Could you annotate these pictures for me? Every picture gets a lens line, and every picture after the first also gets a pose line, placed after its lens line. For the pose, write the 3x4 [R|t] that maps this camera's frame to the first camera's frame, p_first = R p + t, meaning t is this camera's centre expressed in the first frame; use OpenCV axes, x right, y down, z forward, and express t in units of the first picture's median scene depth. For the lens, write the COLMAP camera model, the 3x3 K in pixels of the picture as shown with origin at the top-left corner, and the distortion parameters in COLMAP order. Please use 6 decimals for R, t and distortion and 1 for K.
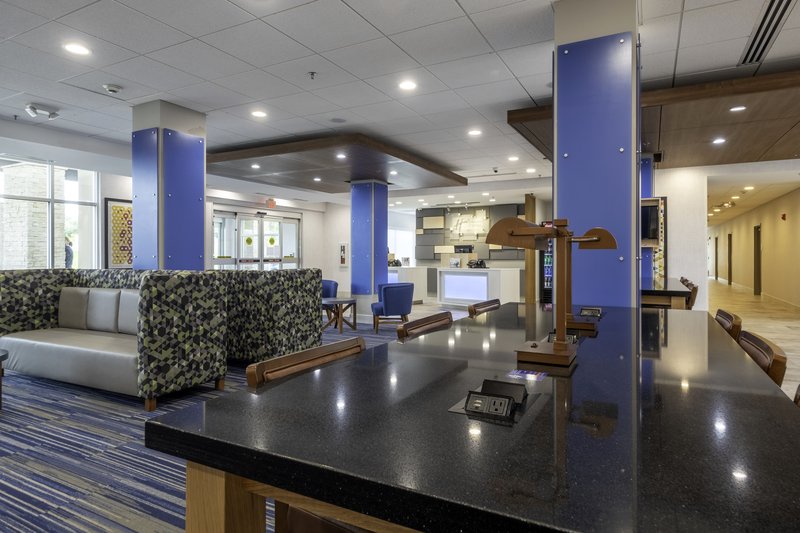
lens RADIAL K [[459.7, 0, 402.0], [0, 459.7, 254.4], [0, 0, 1]] dist [0.002914, 0.000539]
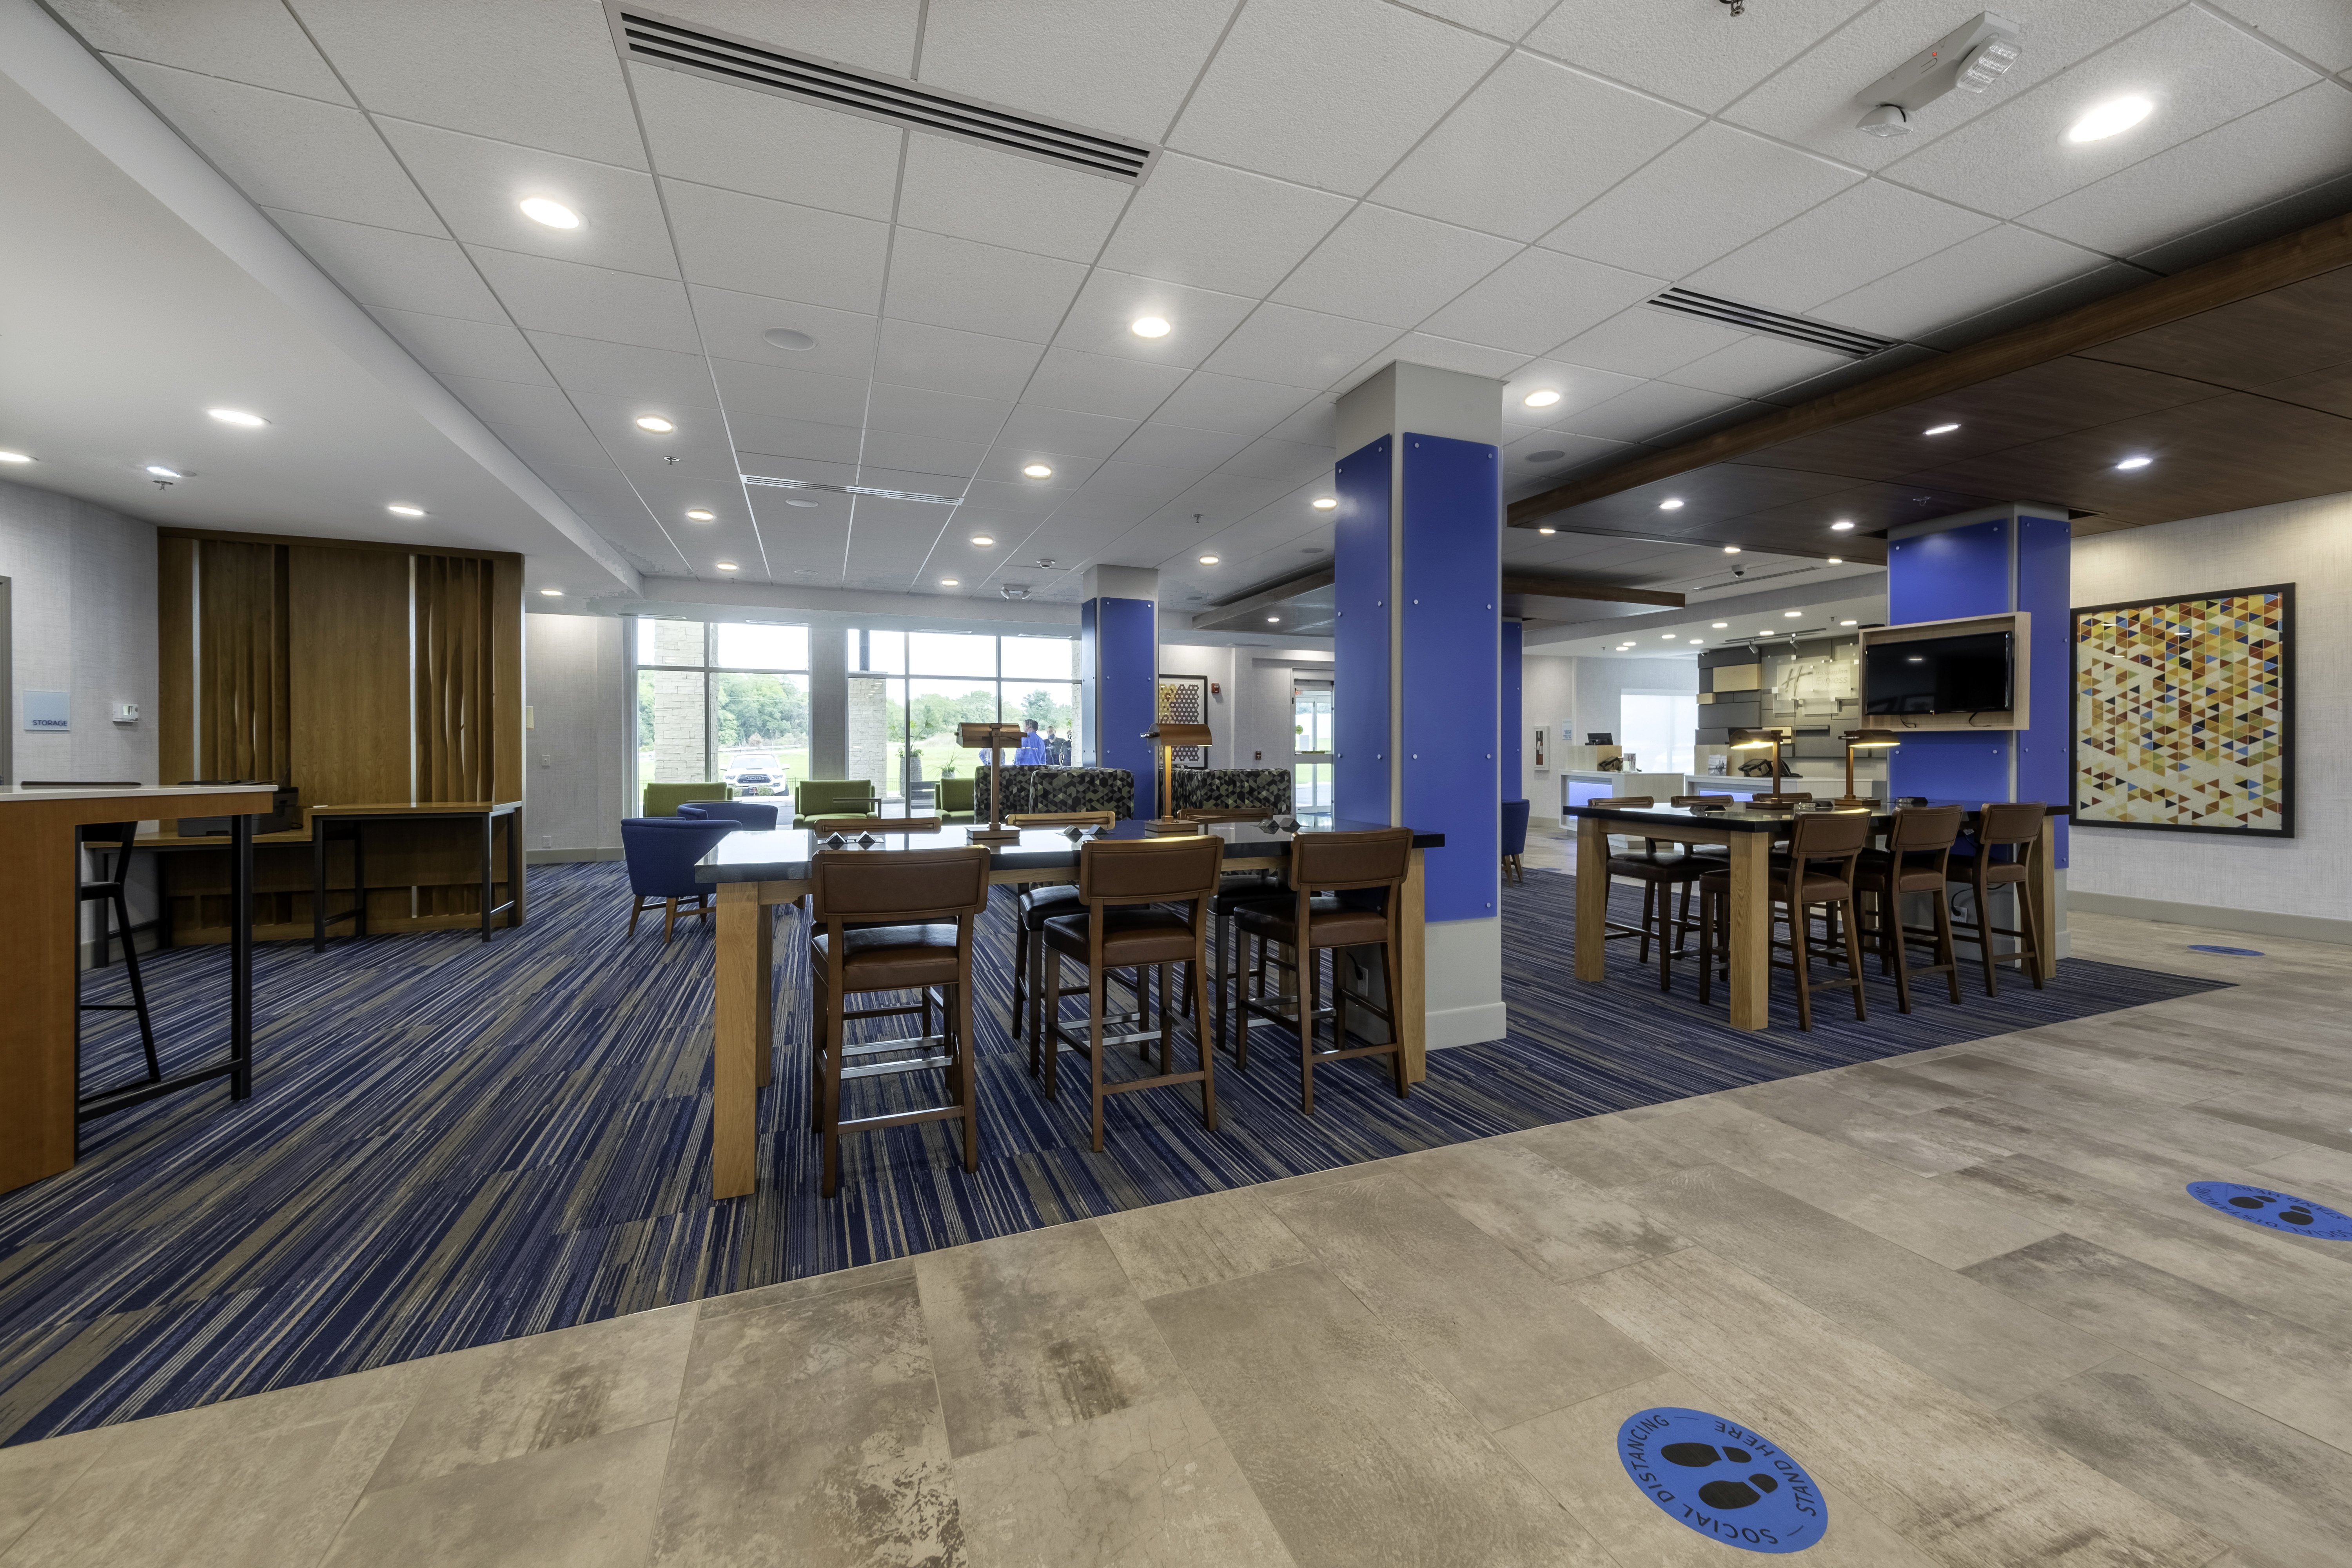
lens RADIAL K [[914.4, 0, 1190.5], [0, 914.4, 751.2], [0, 0, 1]] dist [0.001962, 0.008703]
pose [[0.762167, -0.000822, -0.647380, 0.315410], [0.003753, 0.999988, 0.003149, -0.000662], [0.647369, -0.004830, 0.762161, -0.075643]]
